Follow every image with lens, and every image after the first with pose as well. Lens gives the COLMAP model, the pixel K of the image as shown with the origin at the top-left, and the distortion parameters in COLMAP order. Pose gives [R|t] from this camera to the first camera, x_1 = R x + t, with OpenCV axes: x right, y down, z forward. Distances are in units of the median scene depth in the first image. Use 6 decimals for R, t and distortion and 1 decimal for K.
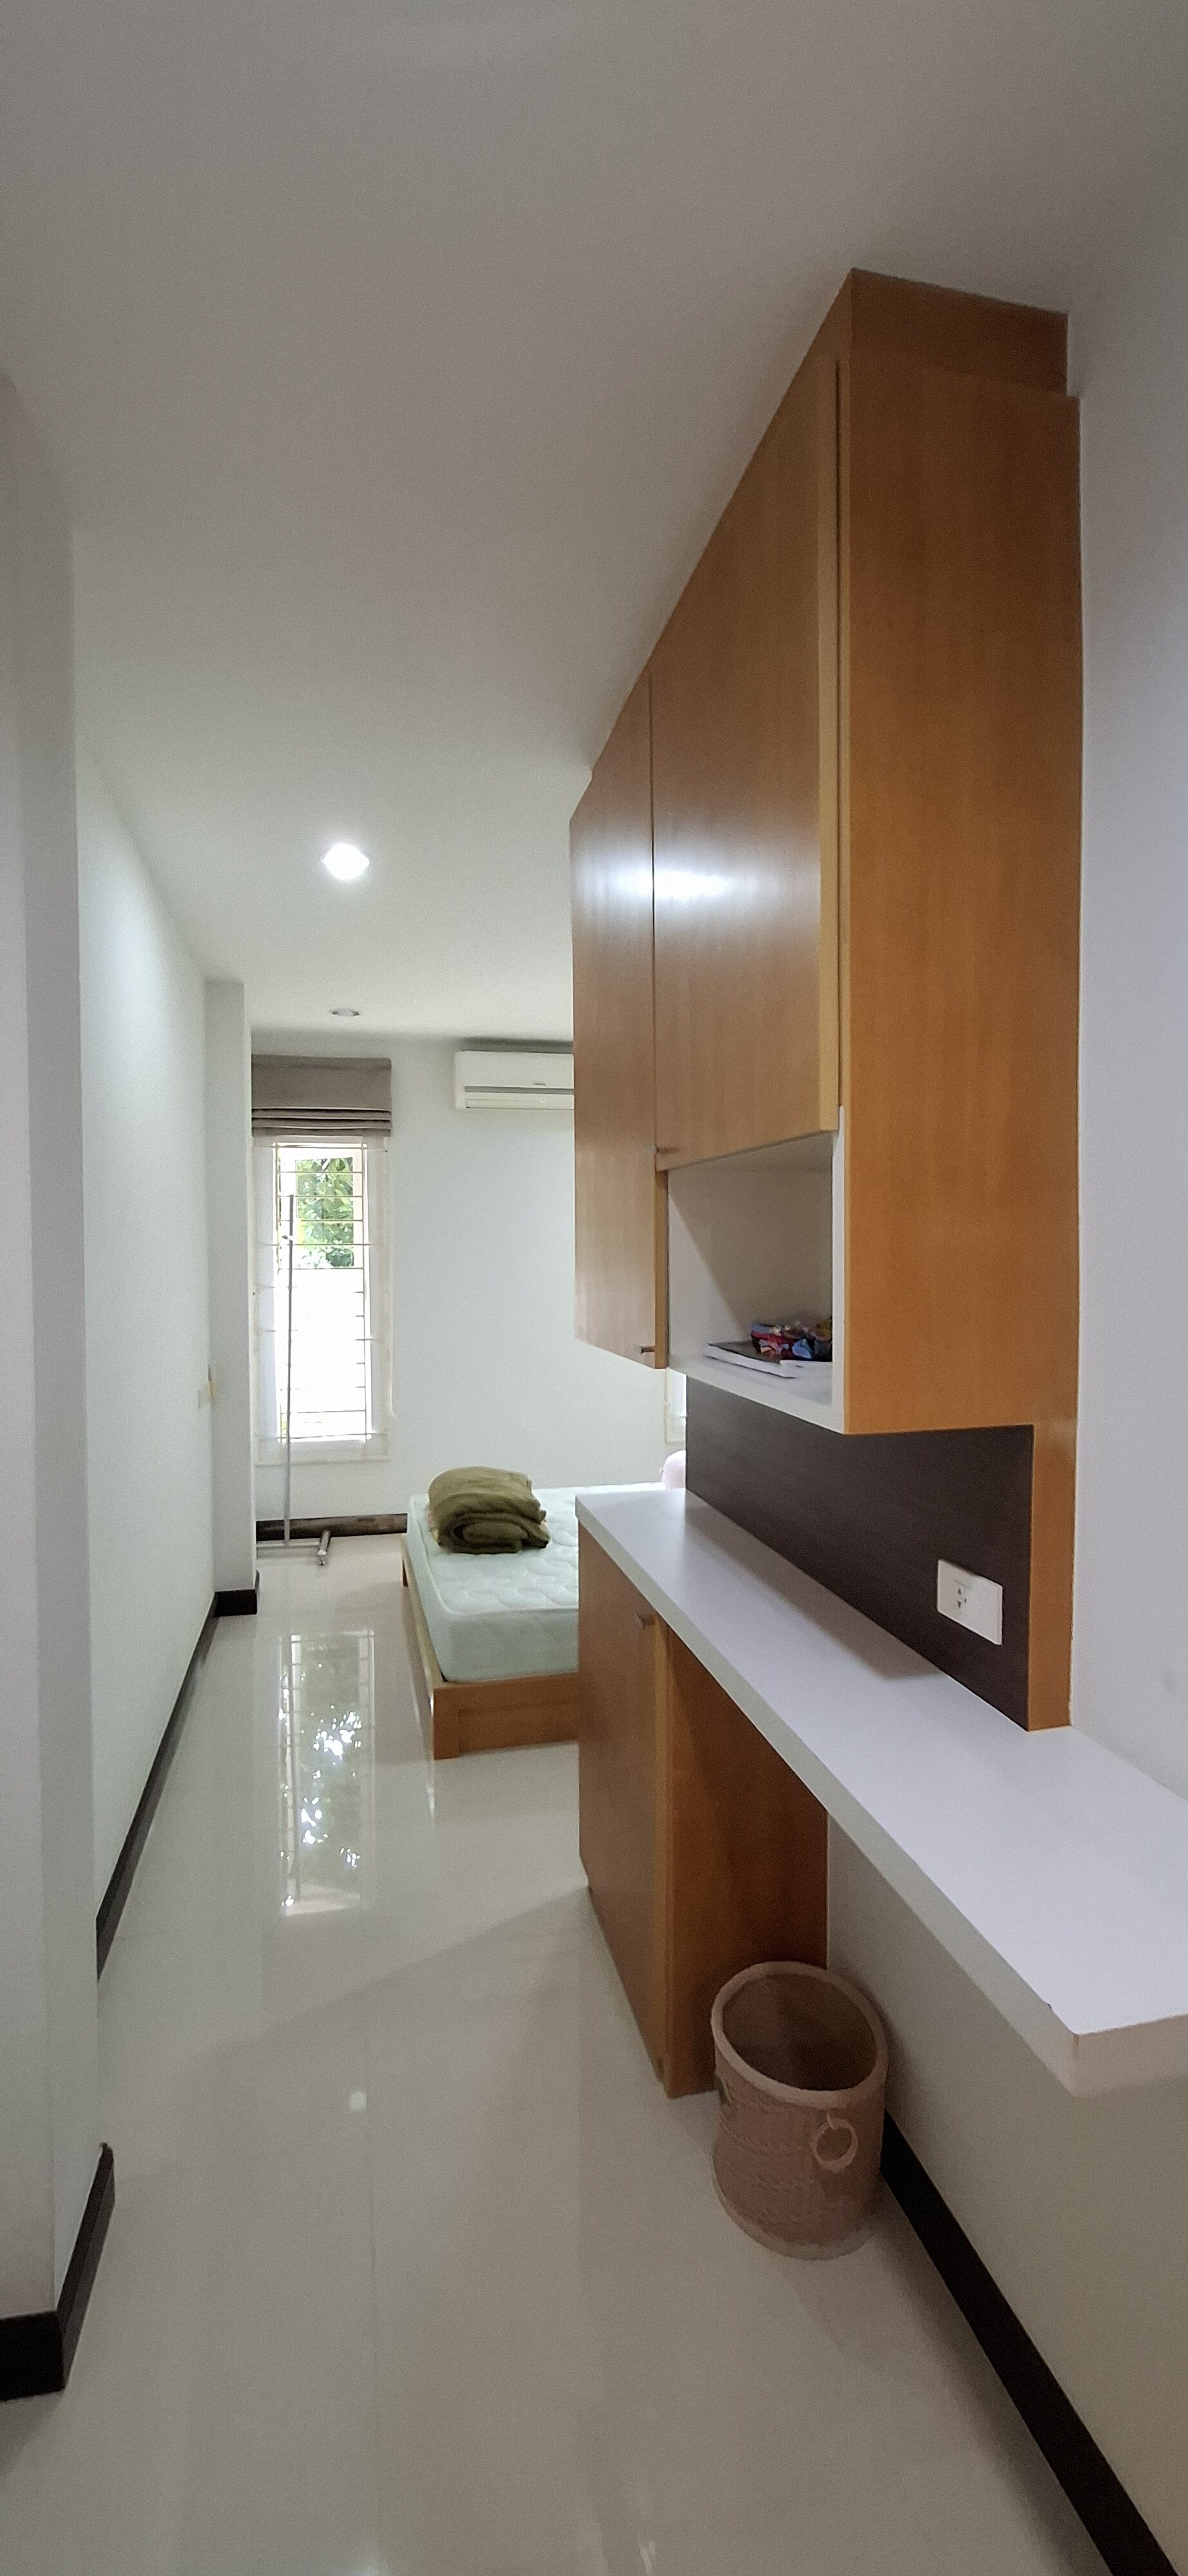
lens RADIAL K [[1024.9, 0, 584.0], [0, 1024.9, 1292.4], [0, 0, 1]] dist [-0.015738, 0.007166]
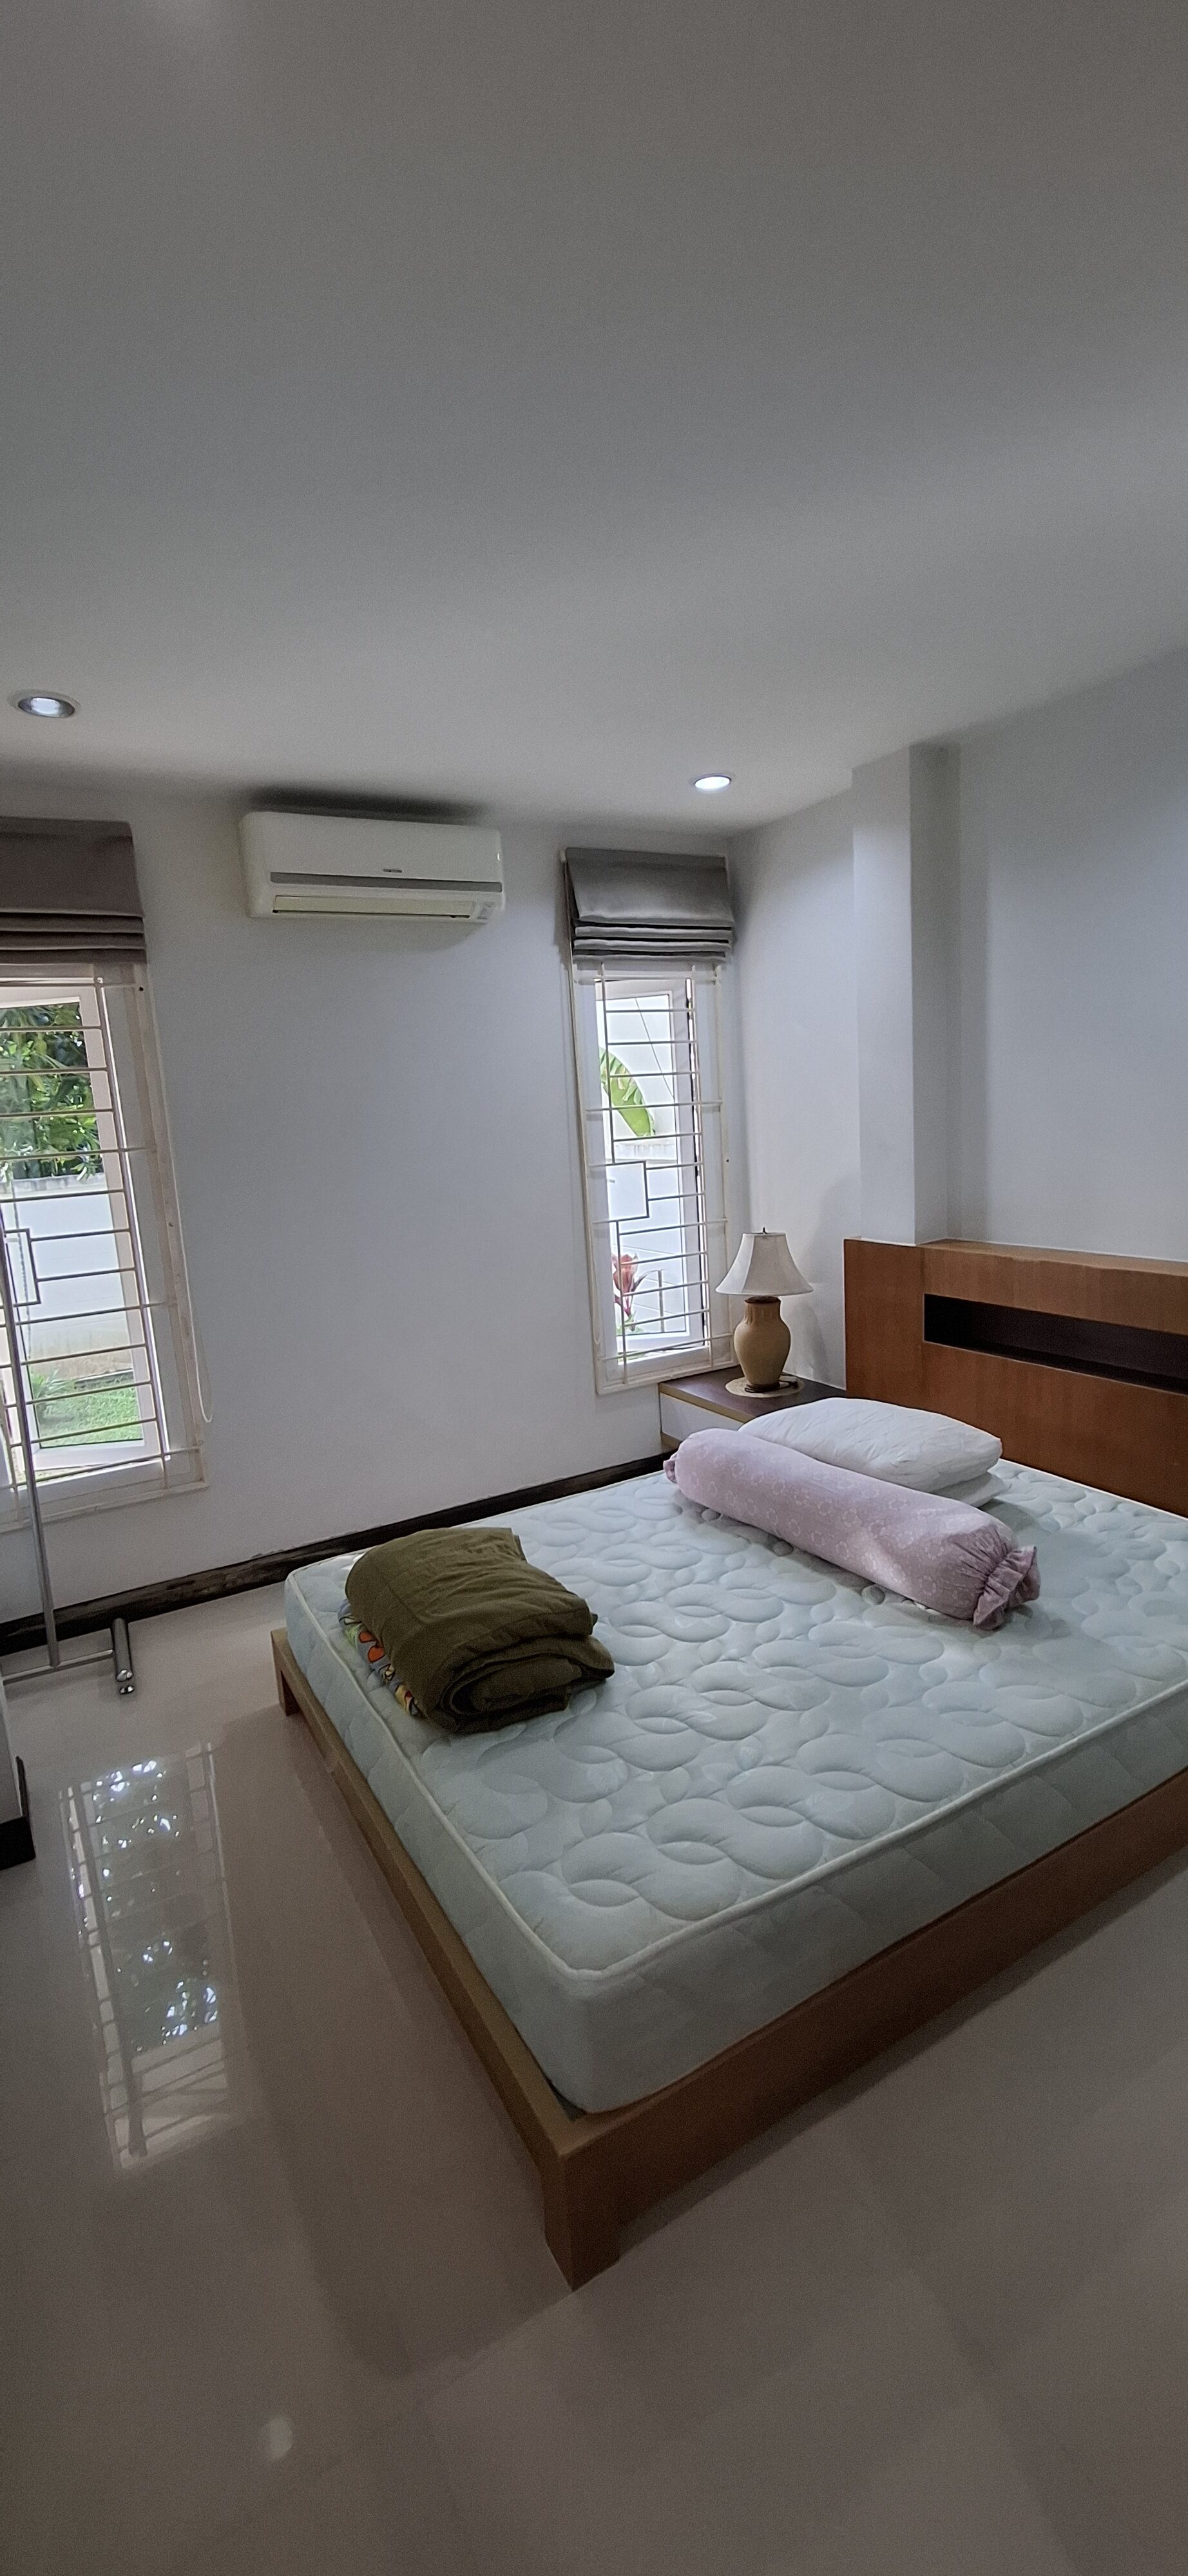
lens RADIAL K [[1024.9, 0, 584.0], [0, 1024.9, 1292.4], [0, 0, 1]] dist [-0.015738, 0.007166]
pose [[0.959096, -0.108066, 0.261642, -0.121721], [0.074901, 0.988202, 0.133591, -0.024689], [-0.272992, -0.108530, 0.955875, 0.349004]]
